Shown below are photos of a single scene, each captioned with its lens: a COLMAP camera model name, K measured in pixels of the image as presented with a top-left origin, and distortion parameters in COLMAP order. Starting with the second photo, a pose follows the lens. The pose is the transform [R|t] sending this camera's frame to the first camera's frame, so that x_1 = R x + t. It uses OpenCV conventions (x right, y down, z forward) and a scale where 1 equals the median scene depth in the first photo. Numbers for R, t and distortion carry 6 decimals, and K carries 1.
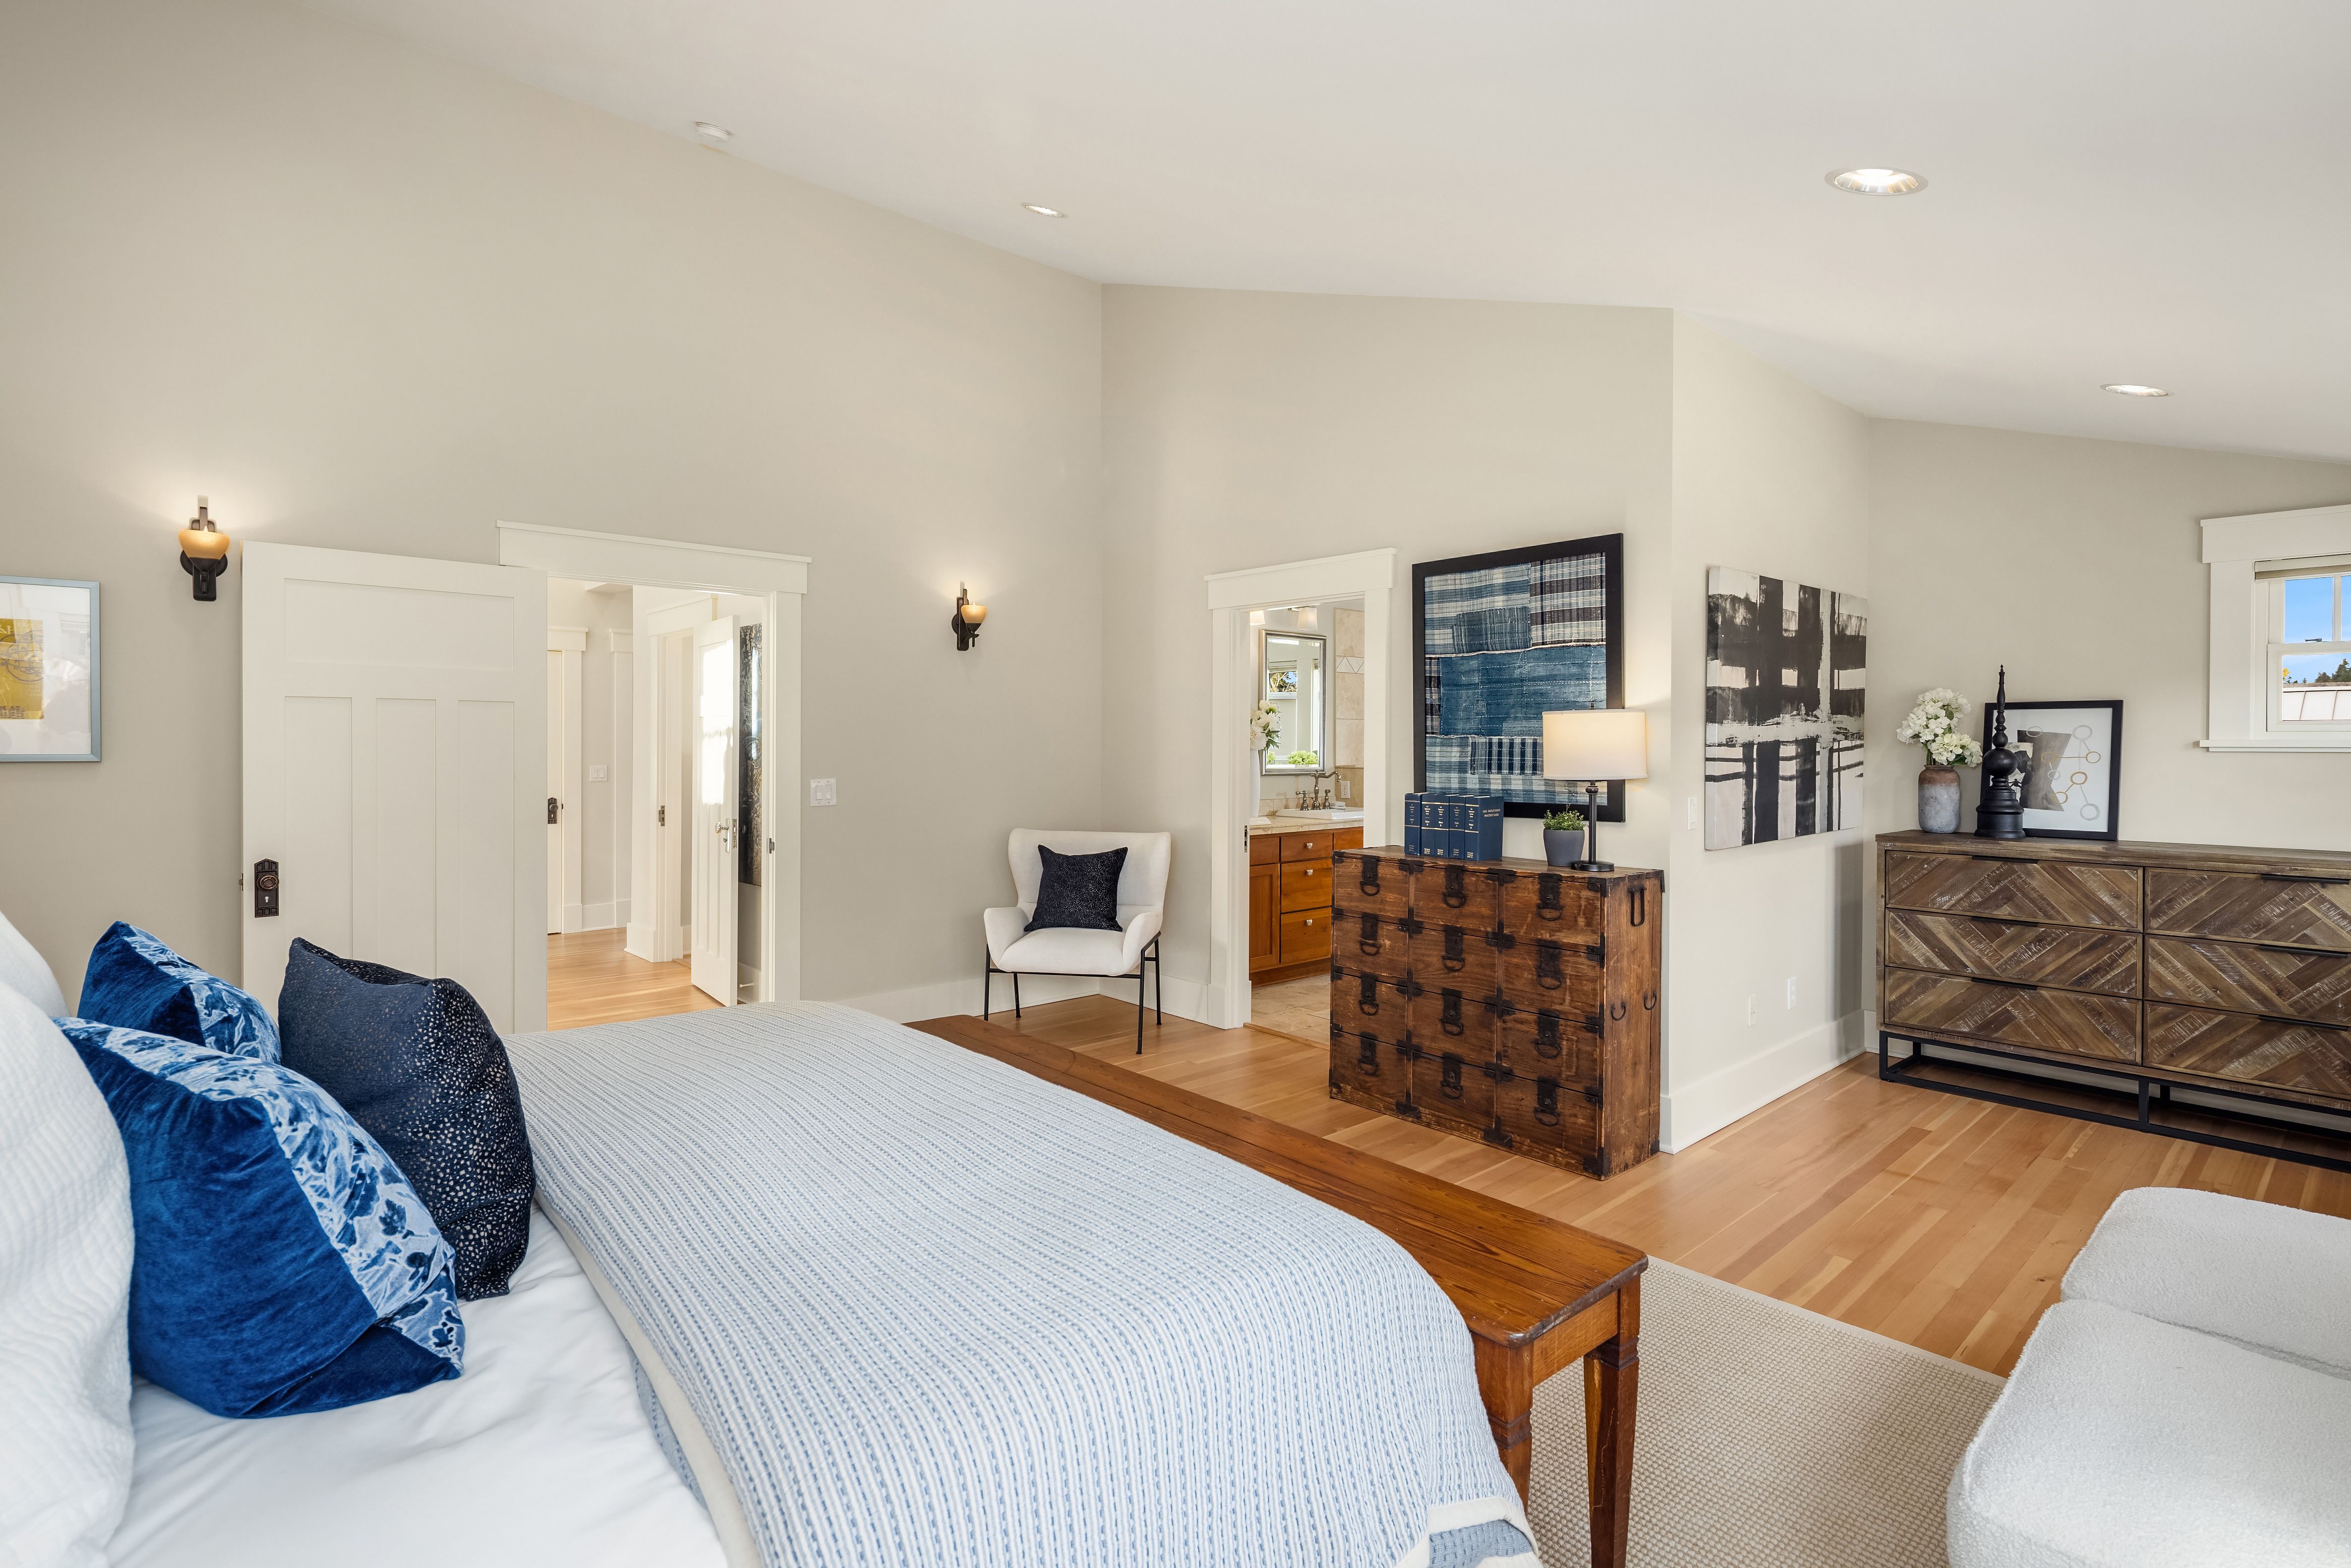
lens RADIAL K [[1138.5, 0, 1184.1], [0, 1138.5, 751.4], [0, 0, 1]] dist [-0.001783, -0.000264]
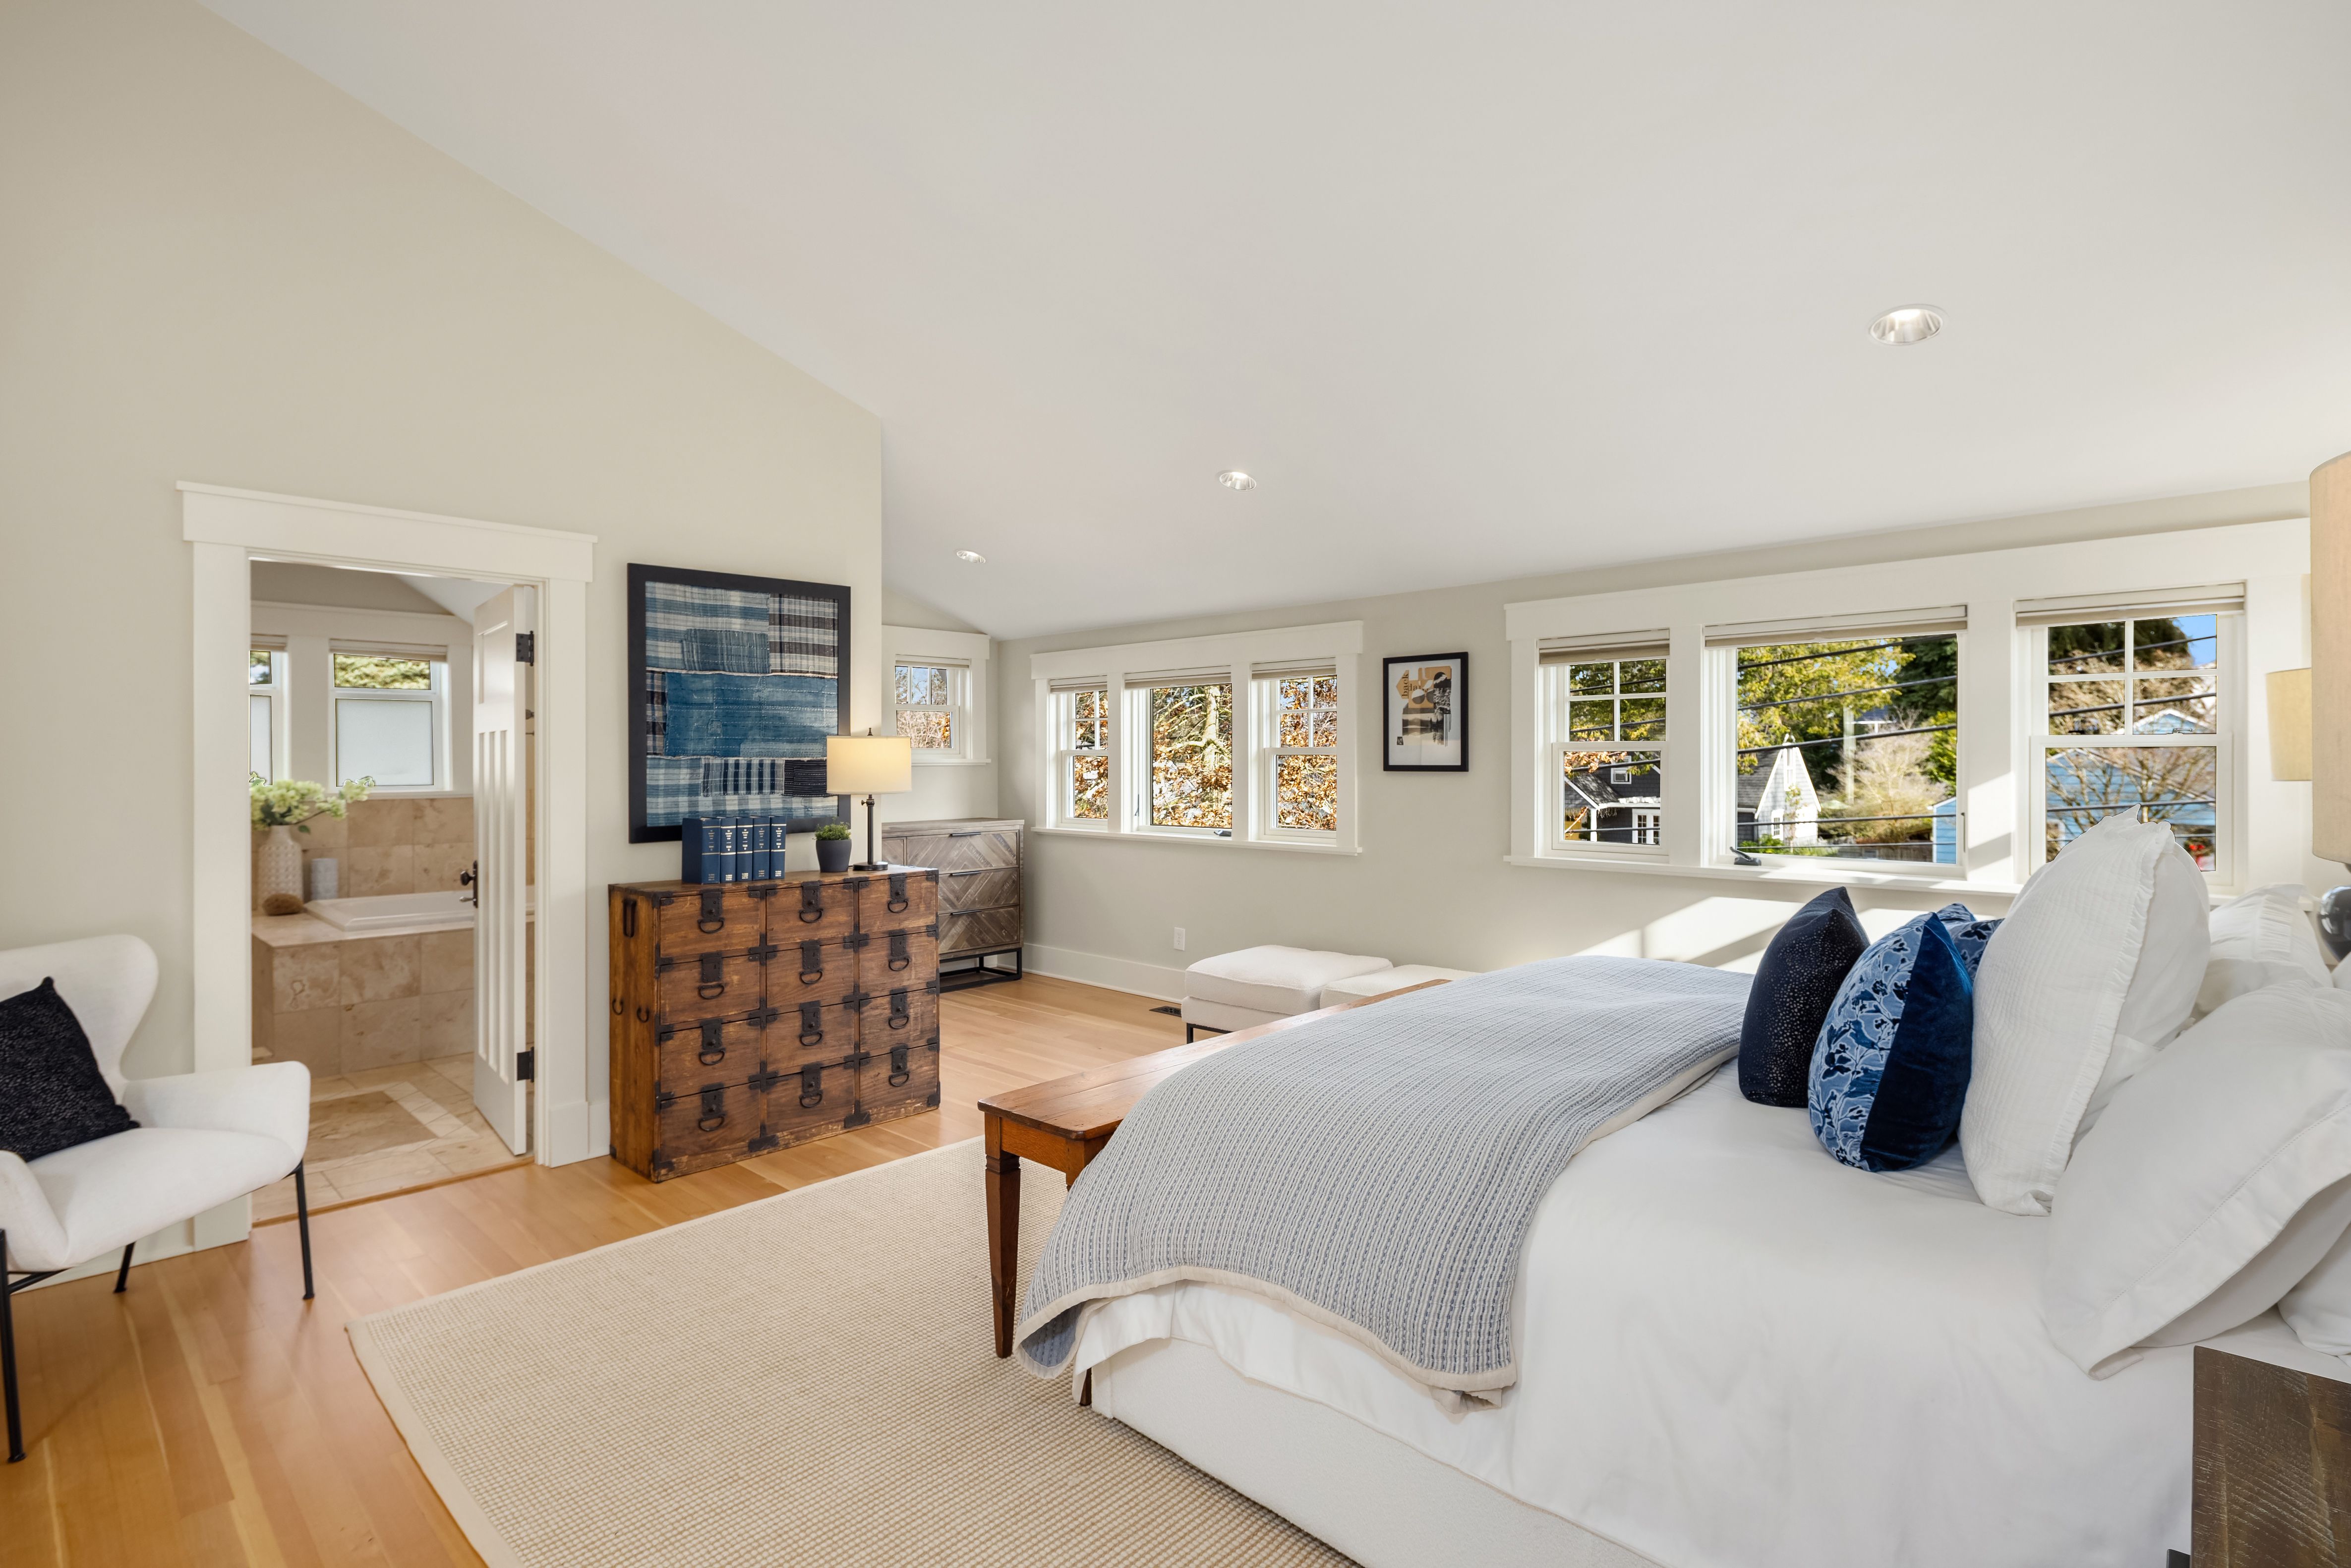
lens RADIAL K [[1138.5, 0, 1184.1], [0, 1138.5, 751.4], [0, 0, 1]] dist [-0.001783, -0.000264]
pose [[-0.077276, 0.002005, 0.997008, -0.770257], [0.012047, 0.999927, -0.001077, -0.012833], [-0.996937, 0.011927, -0.077295, 0.690100]]
